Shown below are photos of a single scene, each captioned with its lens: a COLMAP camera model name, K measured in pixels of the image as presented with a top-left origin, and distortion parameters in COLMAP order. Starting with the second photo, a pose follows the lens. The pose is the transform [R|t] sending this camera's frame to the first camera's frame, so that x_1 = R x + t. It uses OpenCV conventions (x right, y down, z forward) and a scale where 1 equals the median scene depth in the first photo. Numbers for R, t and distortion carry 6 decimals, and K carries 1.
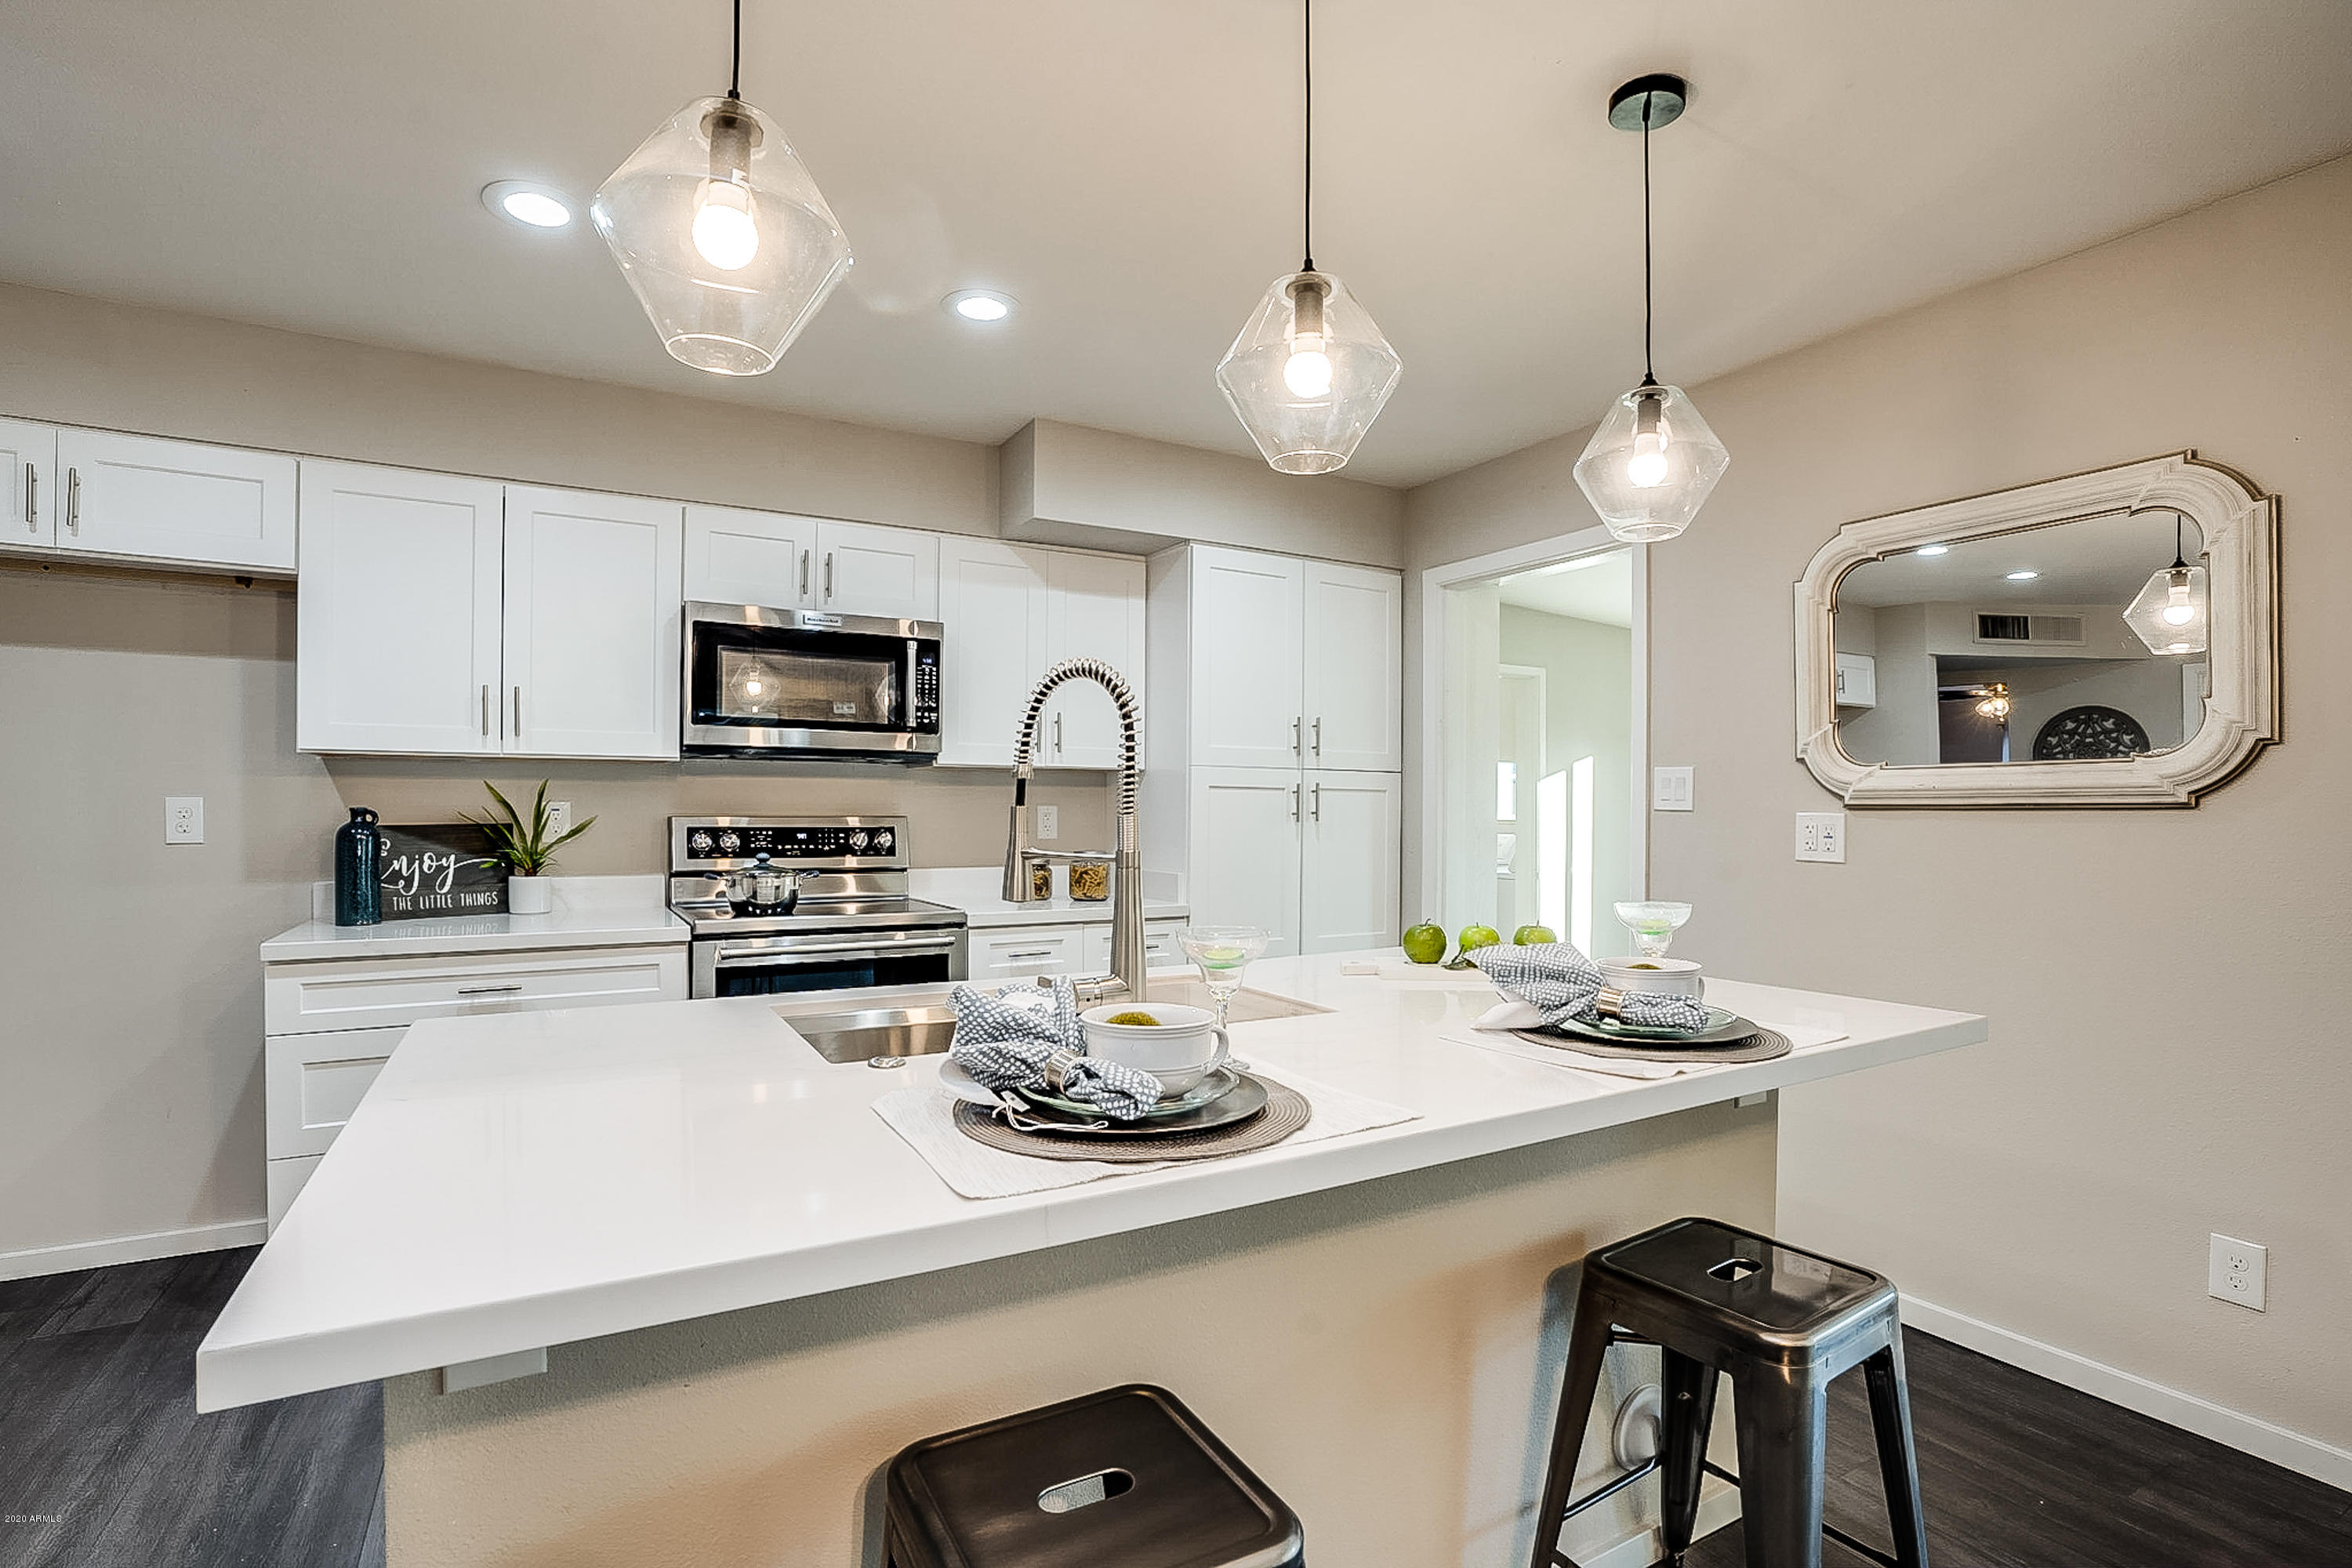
lens RADIAL K [[1059.6, 0, 1140.8], [0, 1059.6, 803.2], [0, 0, 1]] dist [-0.022678, 0.000266]
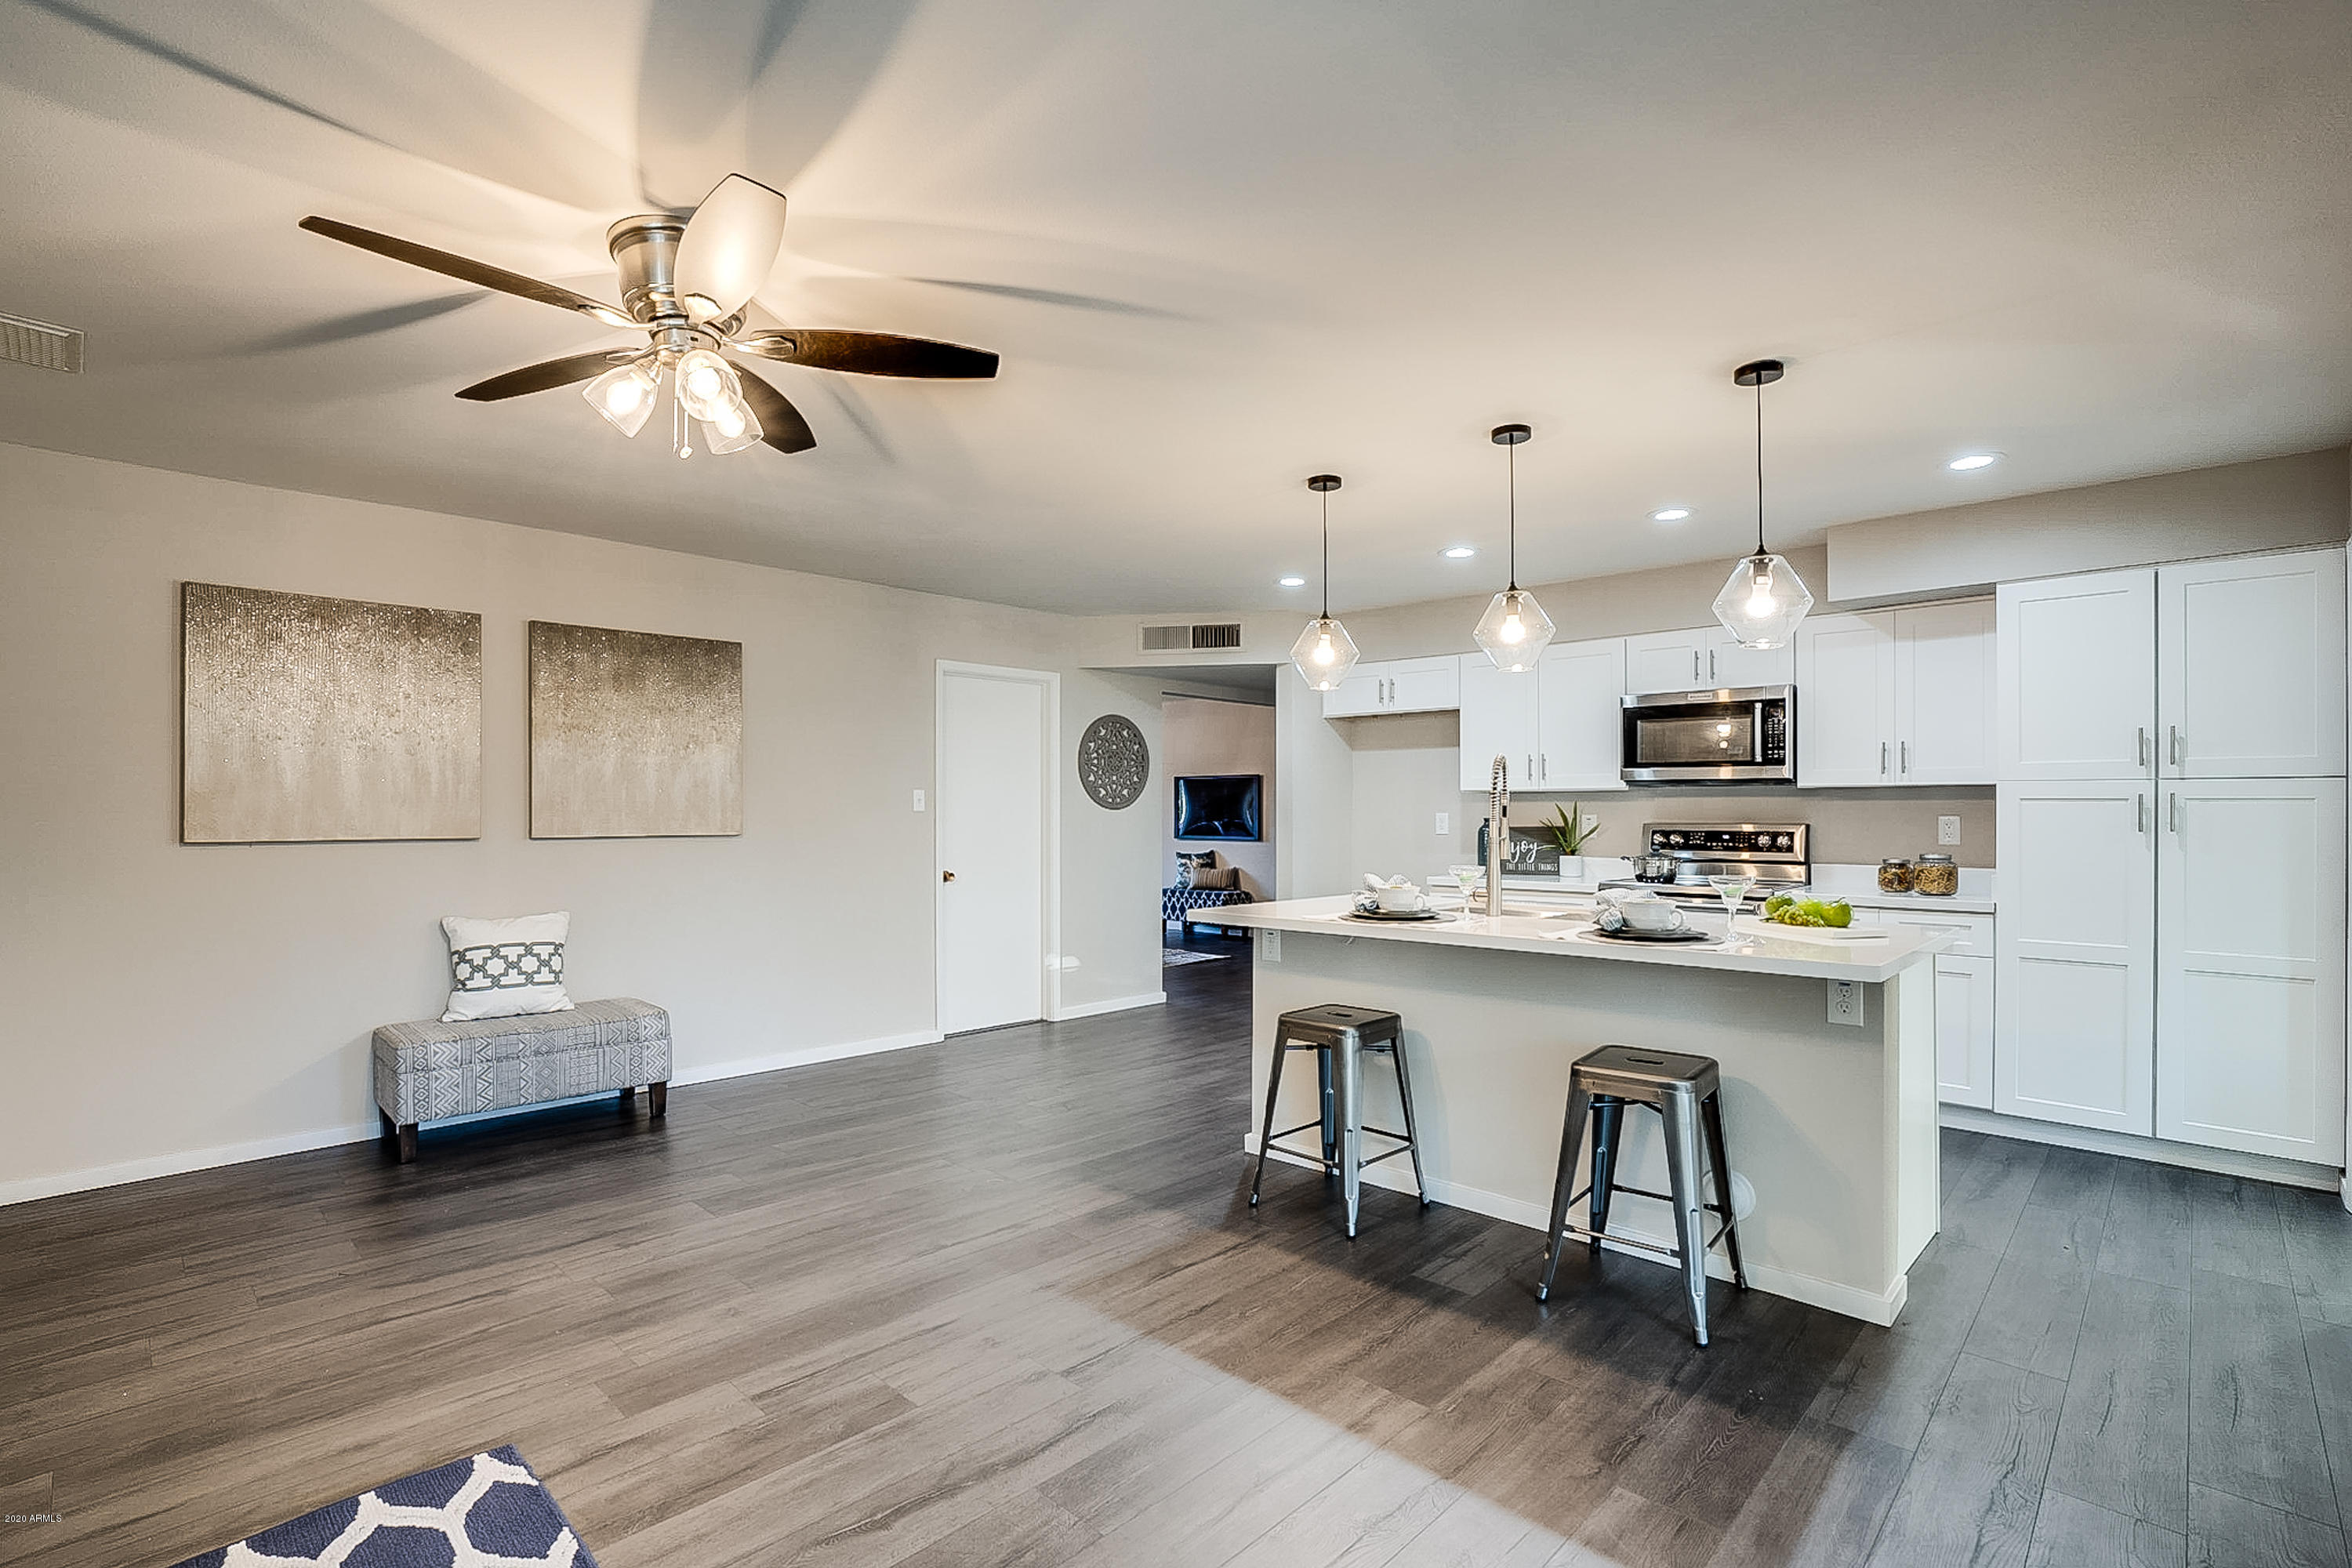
lens RADIAL K [[1105.9, 0, 1181.0], [0, 1105.9, 806.9], [0, 0, 1]] dist [-0.028019, 0.000440]
pose [[0.318577, -0.009692, -0.947848, 0.999015], [0.004030, 0.999953, -0.008871, -0.000630], [0.947888, -0.000994, 0.318601, -0.235097]]
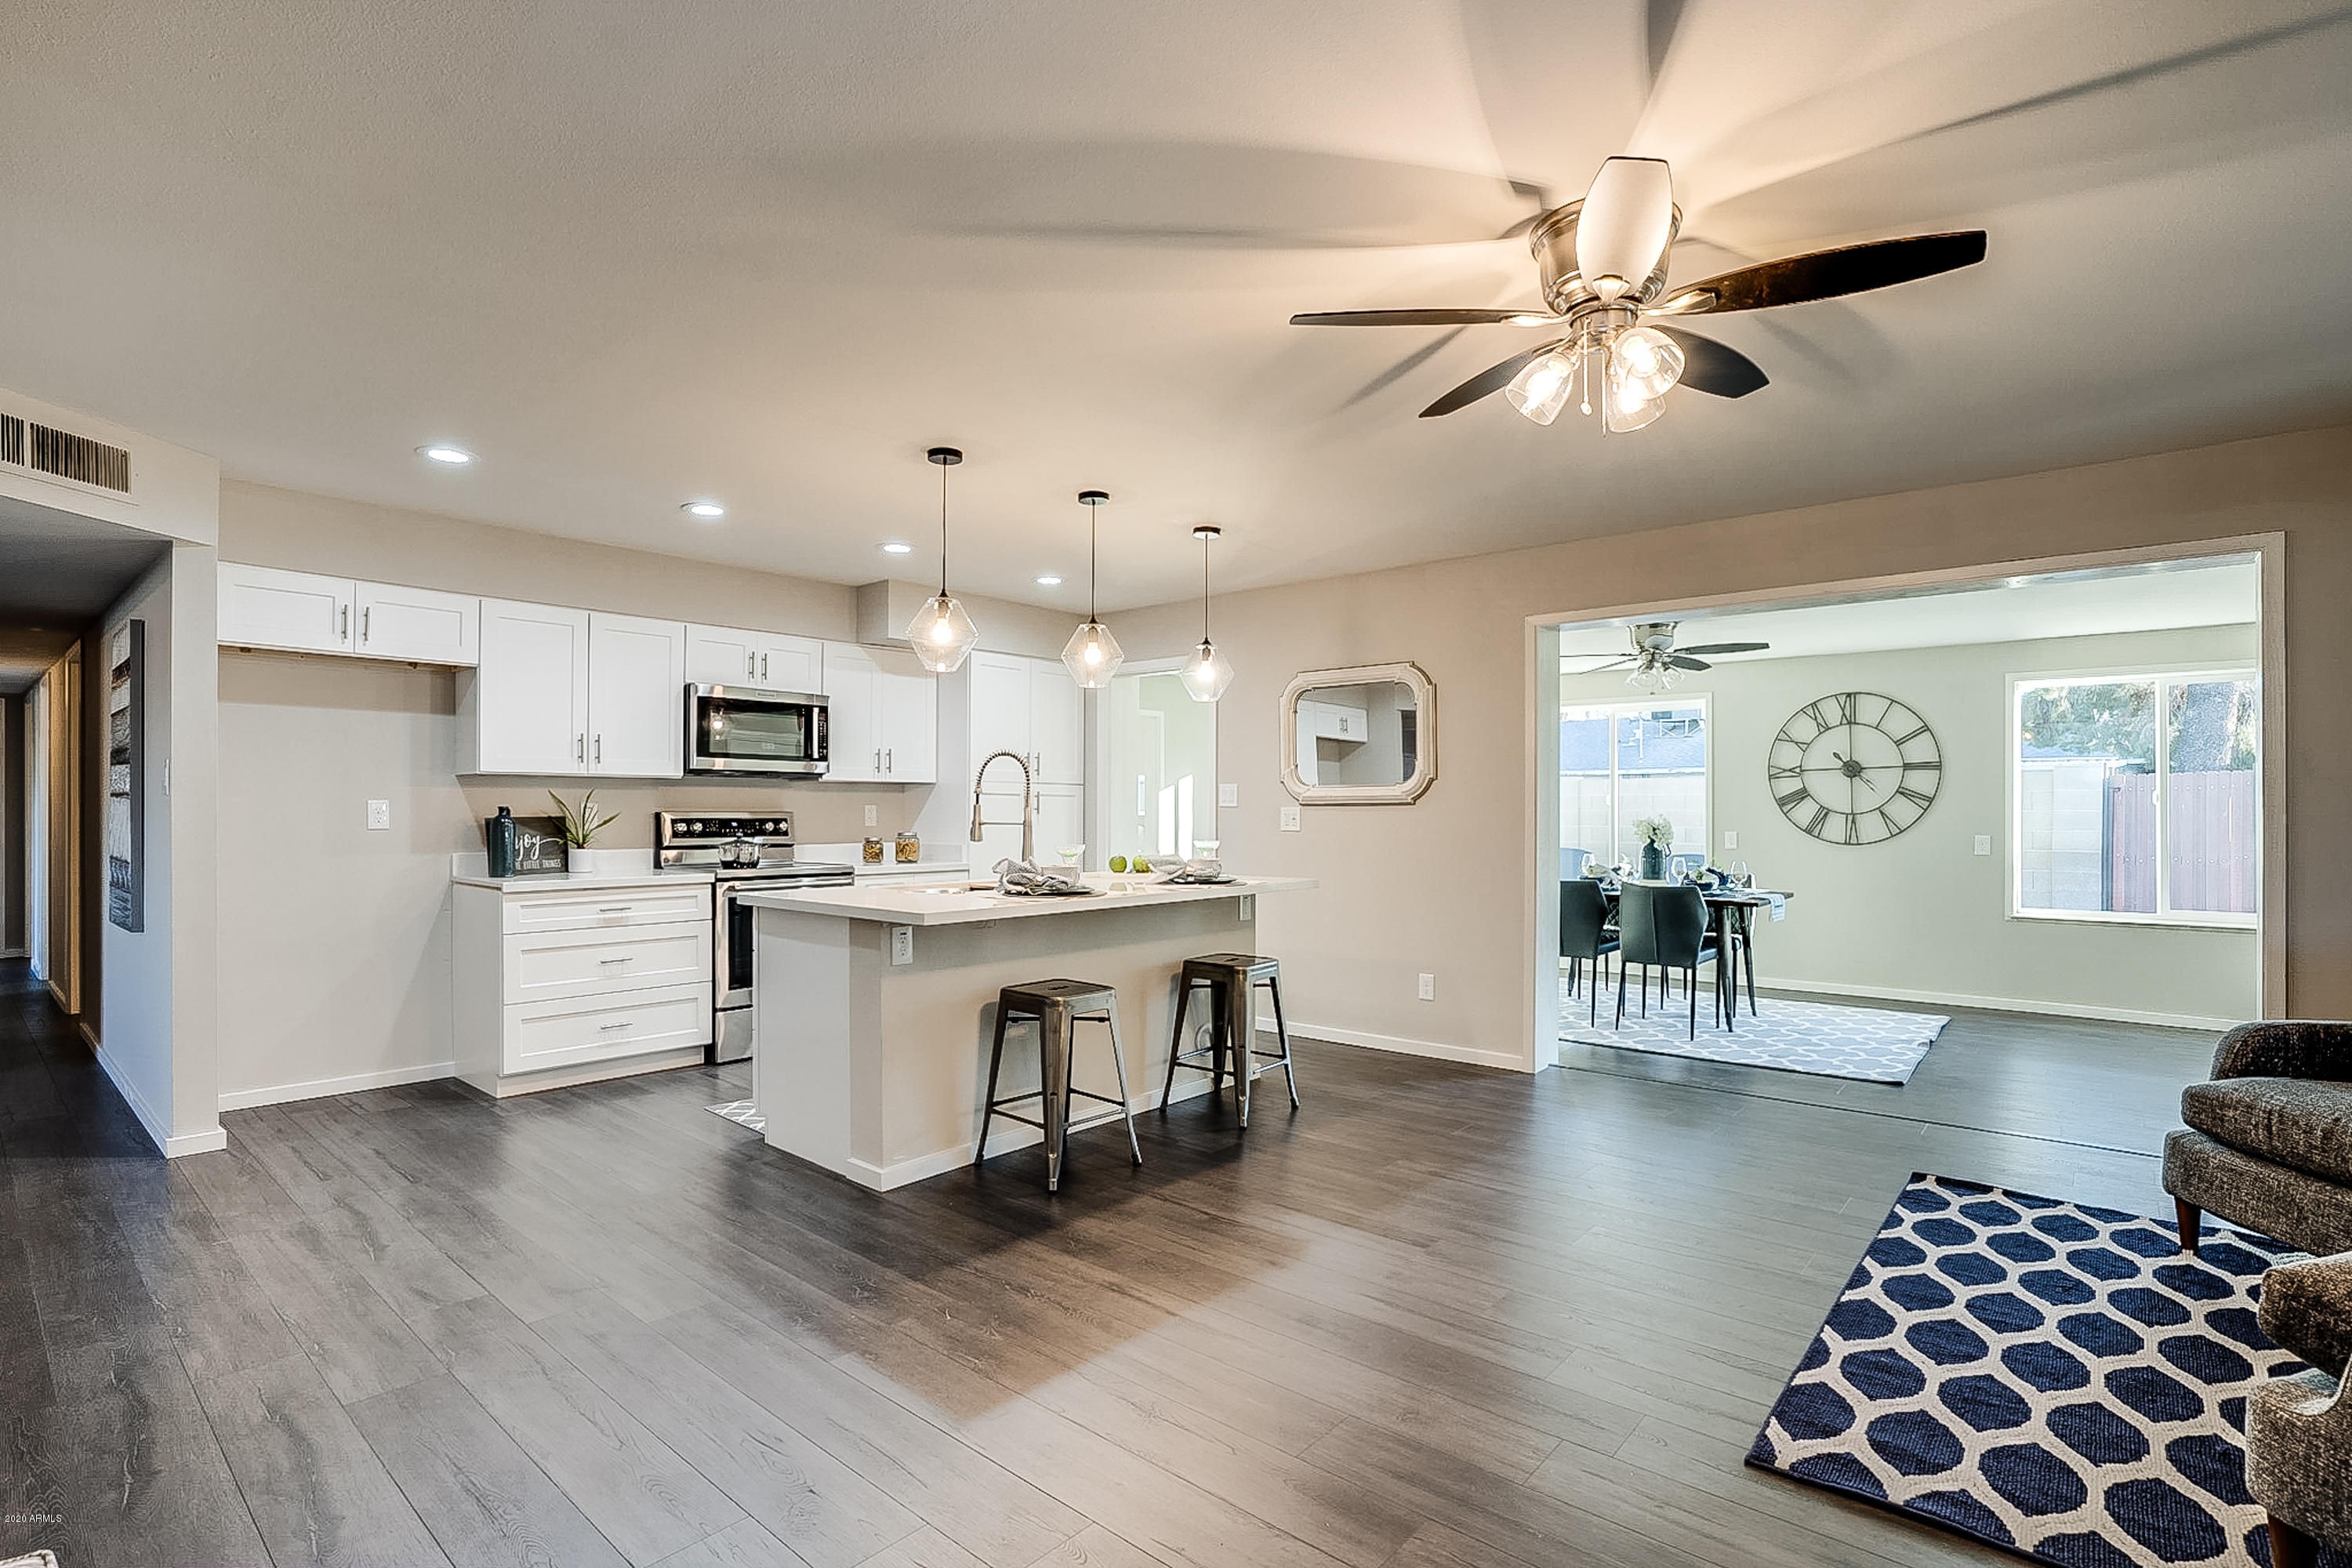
lens RADIAL K [[1105.9, 0, 1181.0], [0, 1105.9, 806.9], [0, 0, 1]] dist [-0.028019, 0.000440]
pose [[0.926953, -0.002238, 0.375171, -0.360100], [0.001065, 0.999994, 0.003335, 0.000064], [-0.375176, -0.002692, 0.926950, -0.901176]]
